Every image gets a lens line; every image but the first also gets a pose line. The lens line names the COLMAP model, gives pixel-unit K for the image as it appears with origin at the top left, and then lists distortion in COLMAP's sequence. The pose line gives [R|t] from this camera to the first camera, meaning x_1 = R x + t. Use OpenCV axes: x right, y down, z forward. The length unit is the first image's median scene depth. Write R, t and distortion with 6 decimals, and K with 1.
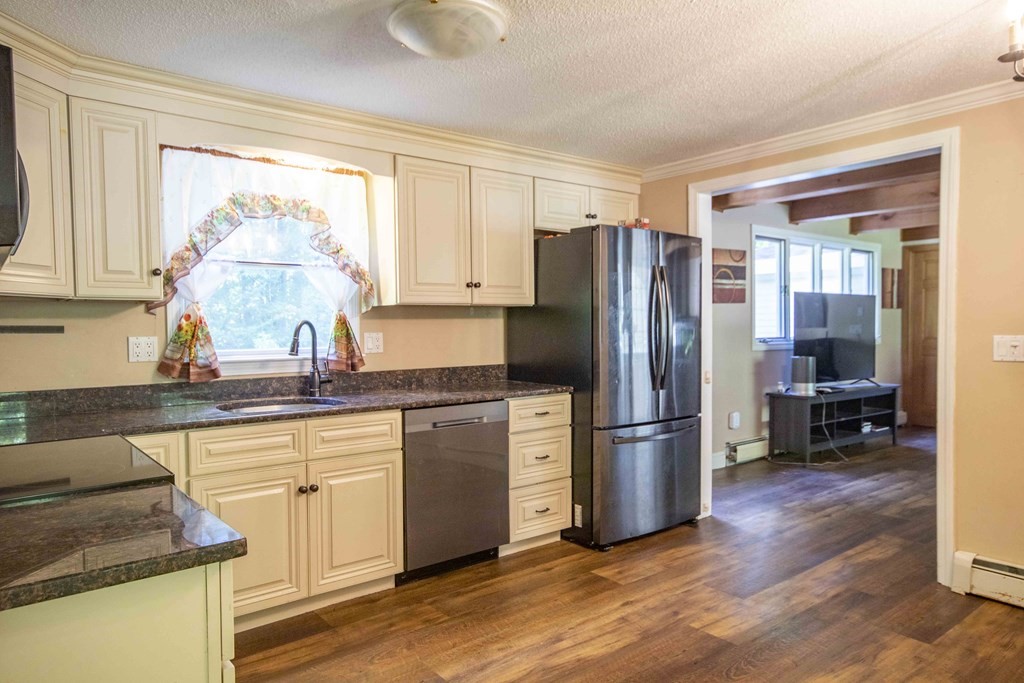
lens RADIAL K [[693.3, 0, 513.3], [0, 693.3, 340.7], [0, 0, 1]] dist [0.023348, 0.011103]
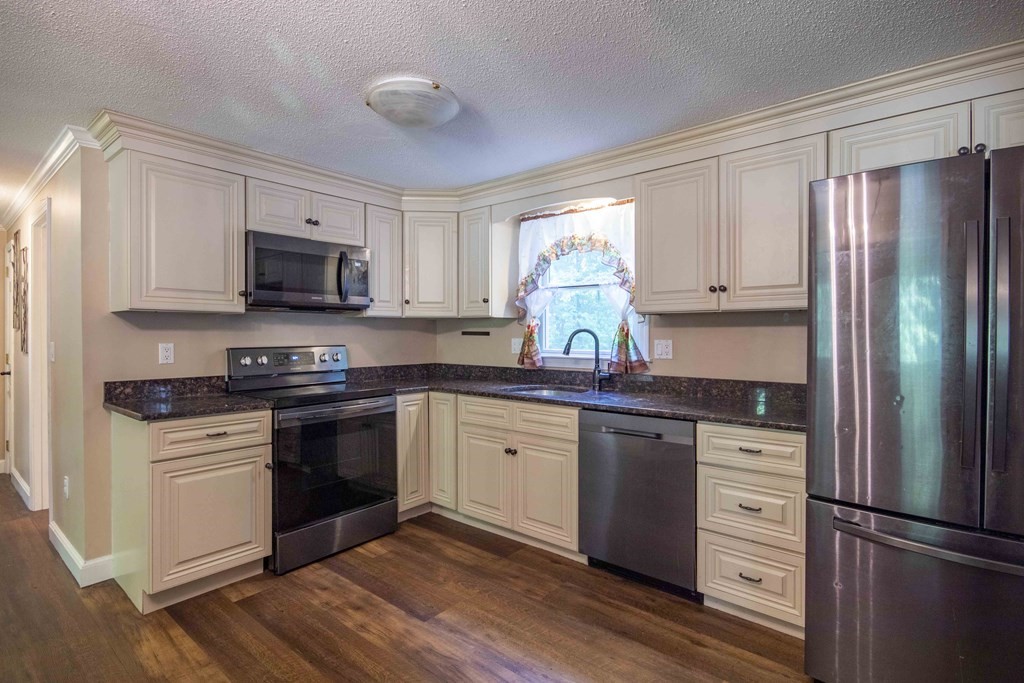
lens RADIAL K [[501.5, 0, 493.7], [0, 501.5, 333.1], [0, 0, 1]] dist [0.003440, 0.000962]
pose [[0.174692, 0.010580, -0.984566, 0.594832], [-0.025199, 0.999663, 0.006271, -0.023261], [0.984301, 0.023715, 0.174900, 0.691253]]
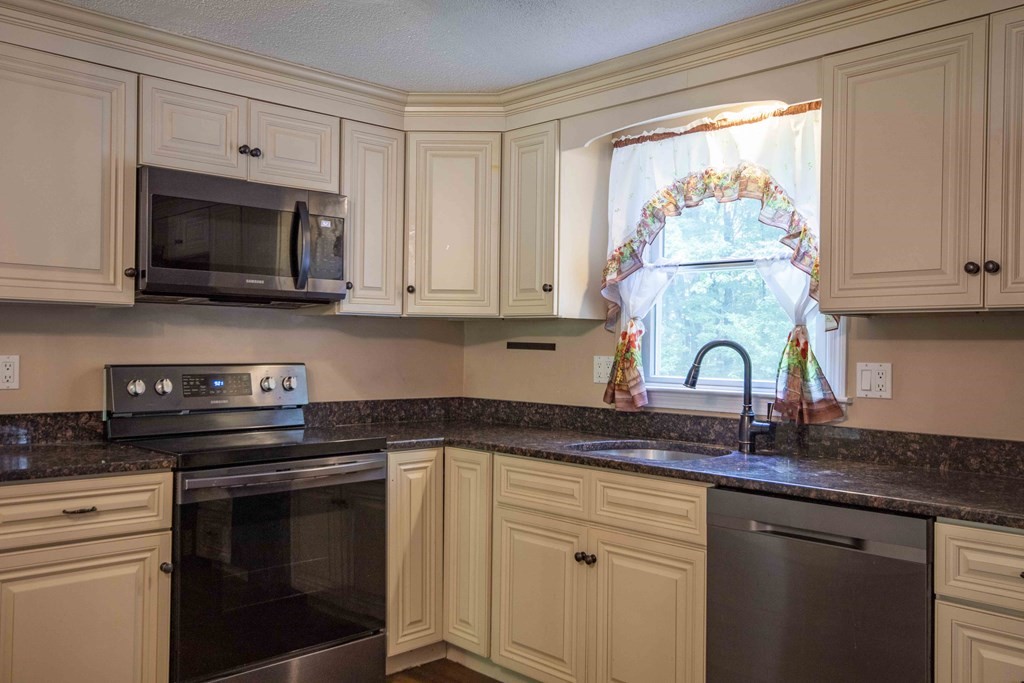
lens RADIAL K [[867.8, 0, 484.5], [0, 867.8, 342.6], [0, 0, 1]] dist [0.015169, 0.028646]
pose [[0.068792, 0.008871, -0.997592, 0.575923], [-0.038305, 0.999247, 0.006244, -0.023480], [0.996895, 0.037783, 0.069080, 0.714115]]
